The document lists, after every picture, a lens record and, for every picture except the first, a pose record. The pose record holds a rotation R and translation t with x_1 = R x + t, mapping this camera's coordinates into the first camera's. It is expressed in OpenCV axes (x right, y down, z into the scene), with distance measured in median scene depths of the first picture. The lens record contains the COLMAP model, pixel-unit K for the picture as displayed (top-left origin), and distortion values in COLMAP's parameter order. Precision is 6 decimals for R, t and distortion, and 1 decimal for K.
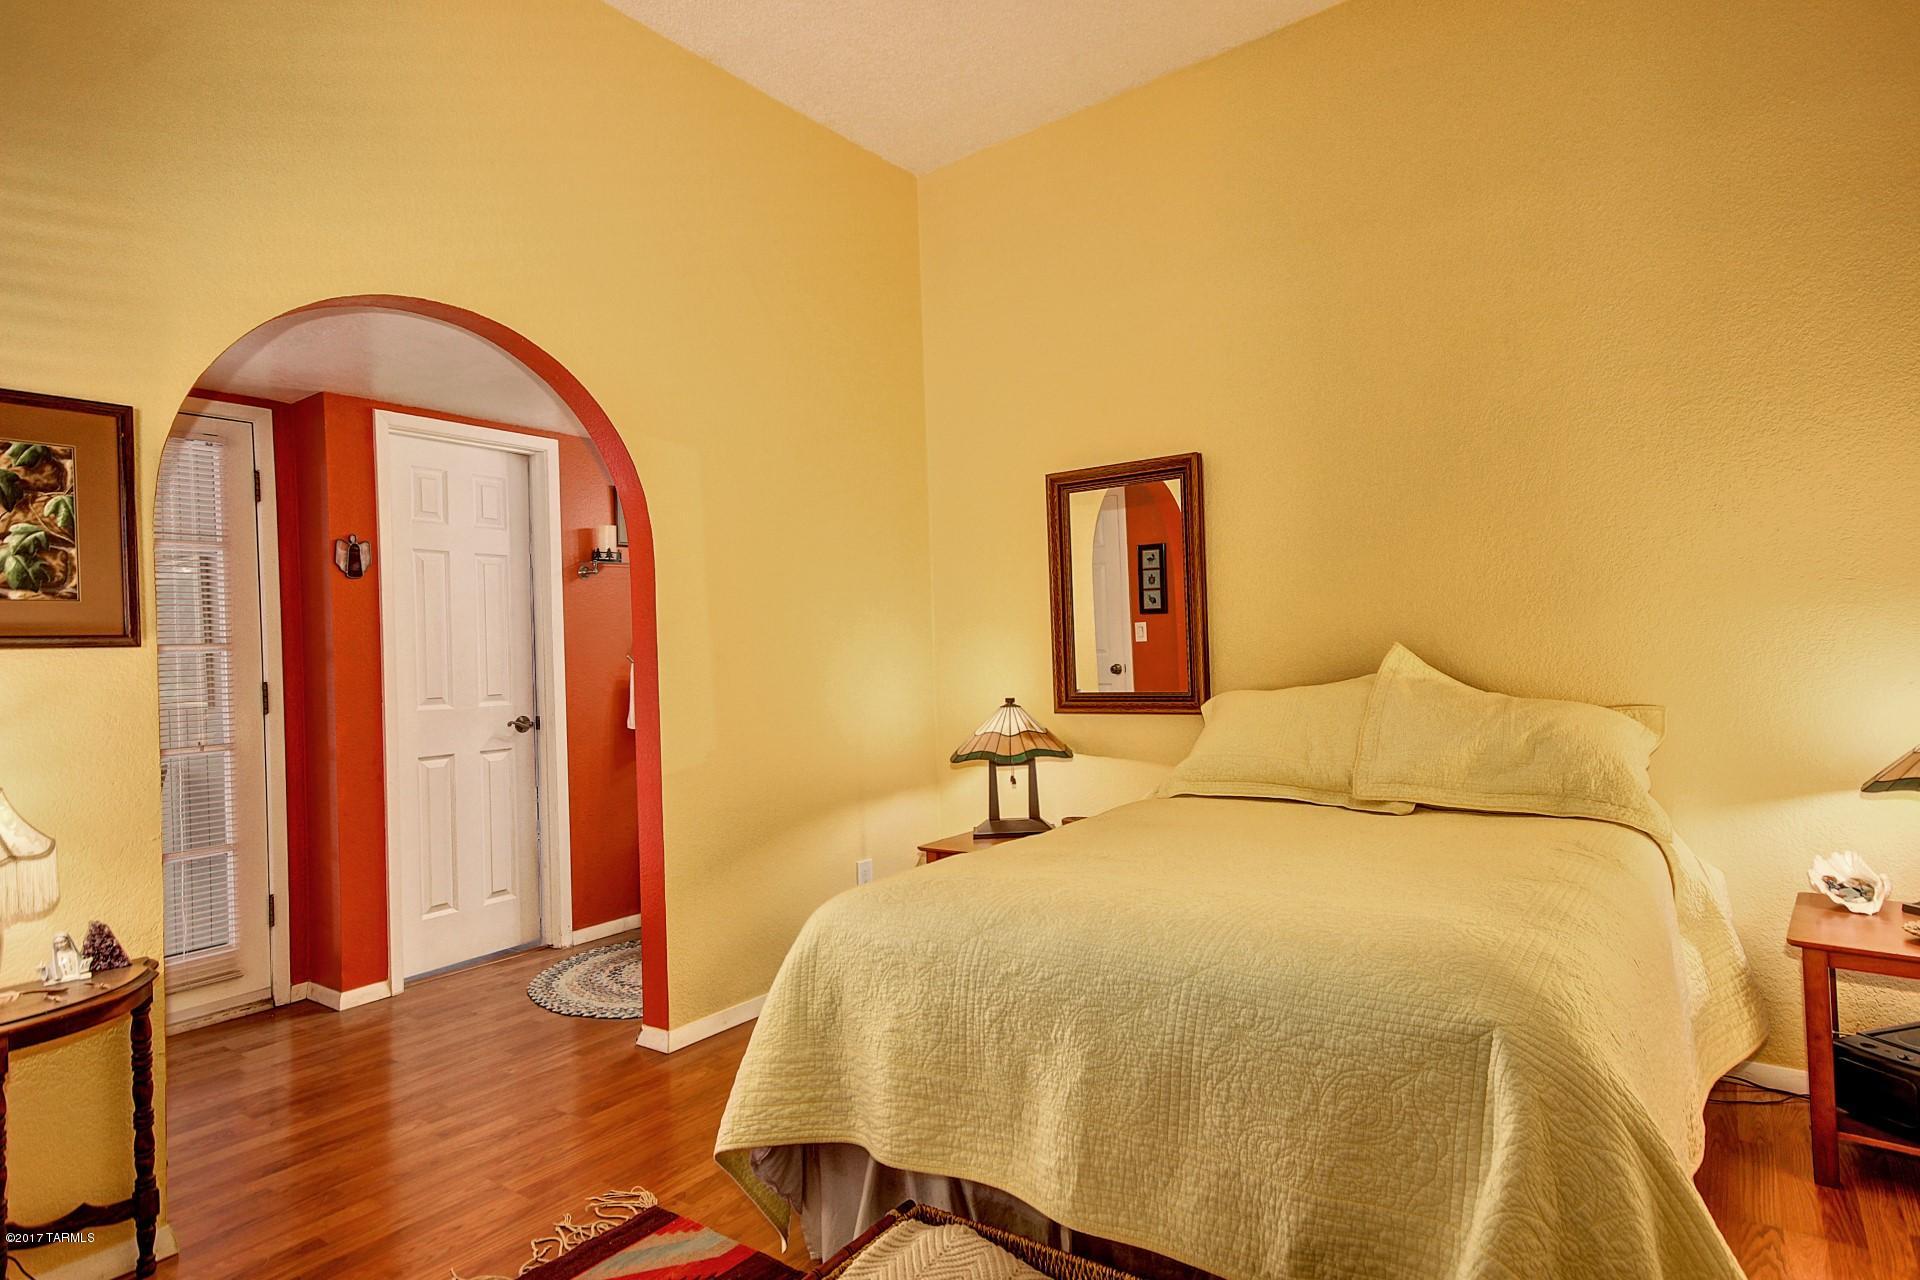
lens RADIAL K [[1011.8, 0, 971.6], [0, 1011.8, 641.6], [0, 0, 1]] dist [-0.000047, 0.004224]
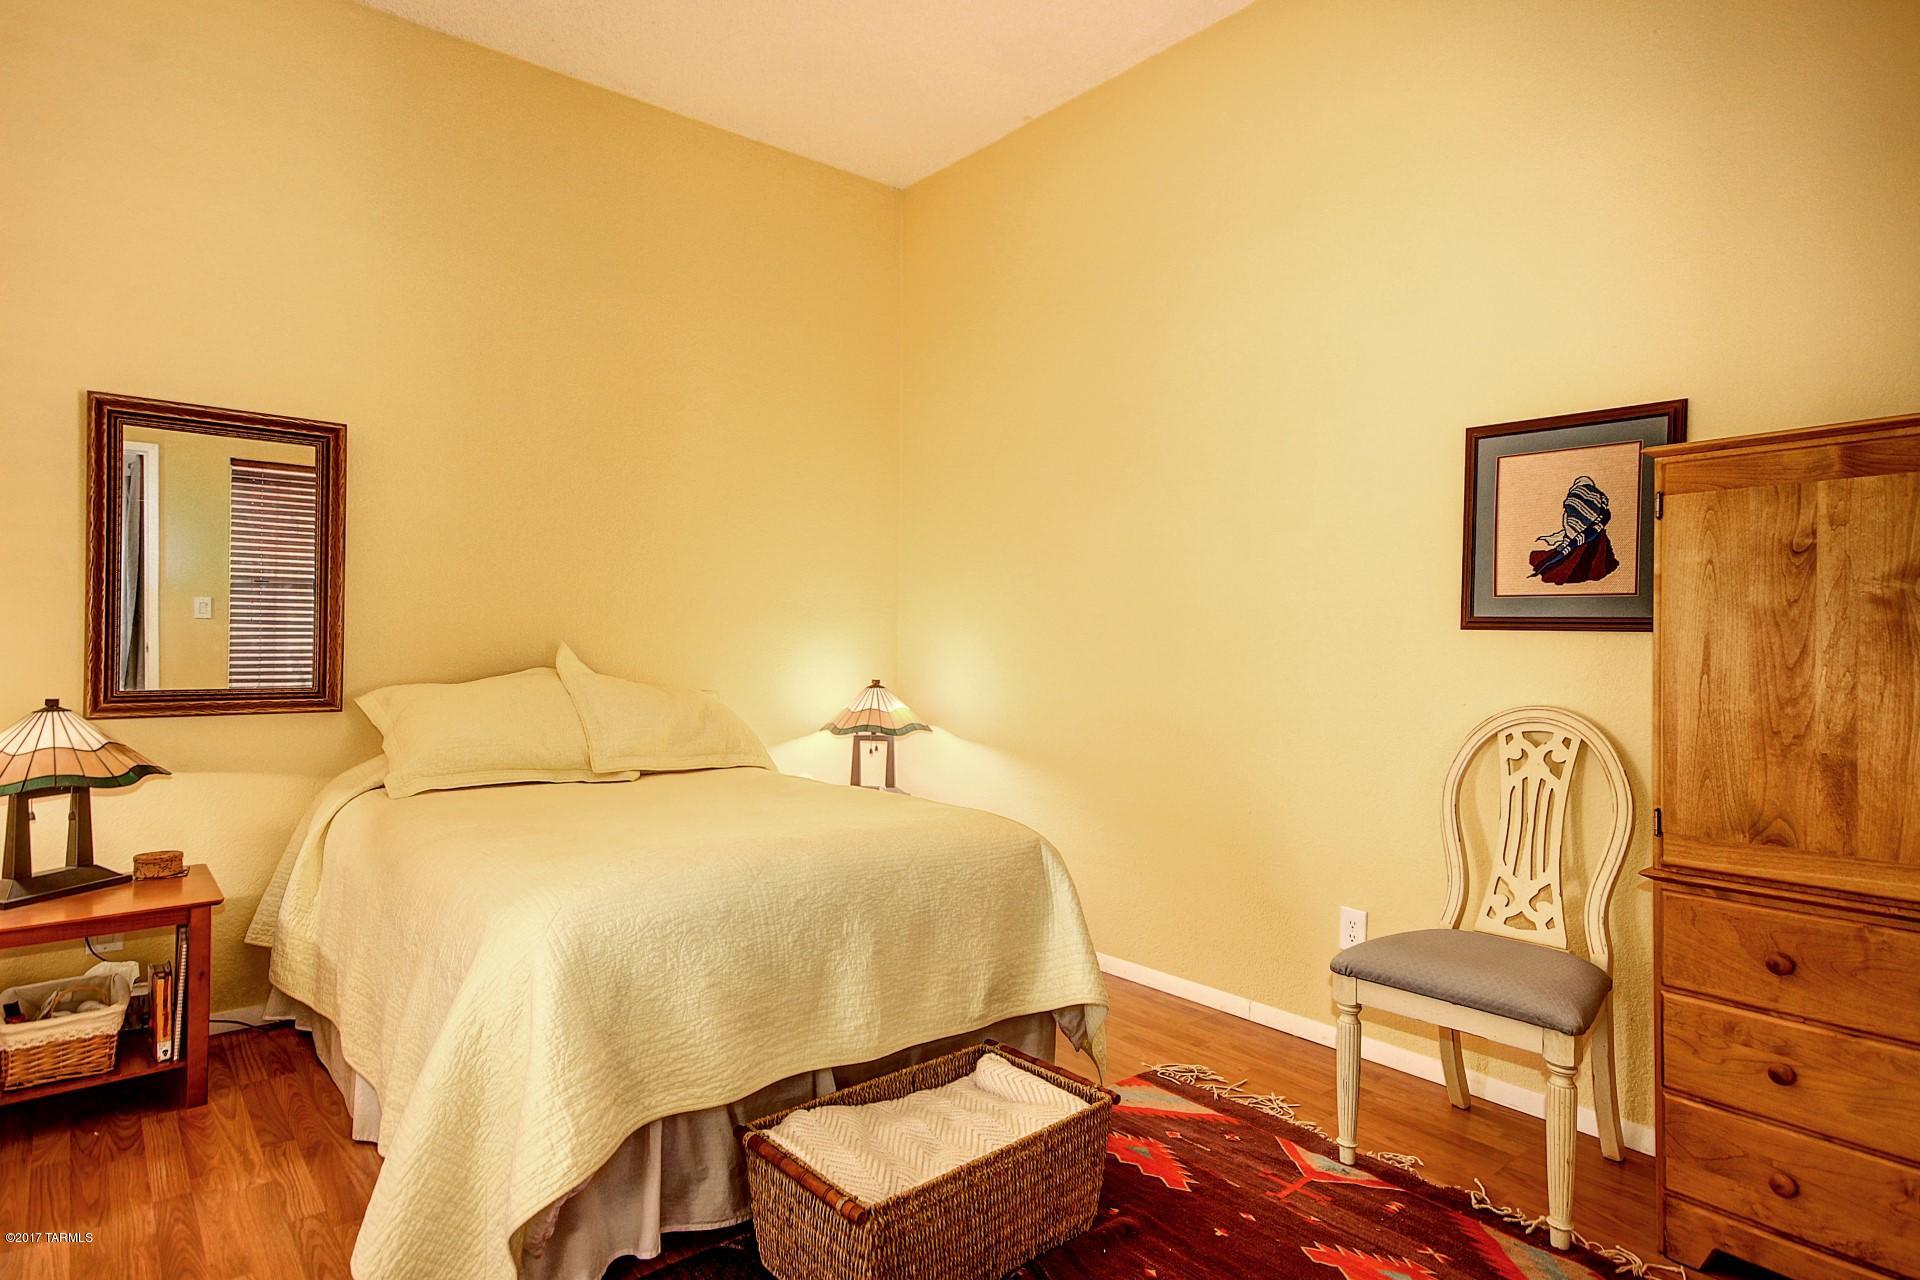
lens RADIAL K [[1011.8, 0, 971.9], [0, 1011.8, 631.4], [0, 0, 1]] dist [-0.000047, 0.004224]
pose [[0.256329, 0.042293, 0.965664, -0.675826], [-0.032212, 0.998861, -0.035197, 0.018300], [-0.966053, -0.022084, 0.257400, 0.283347]]
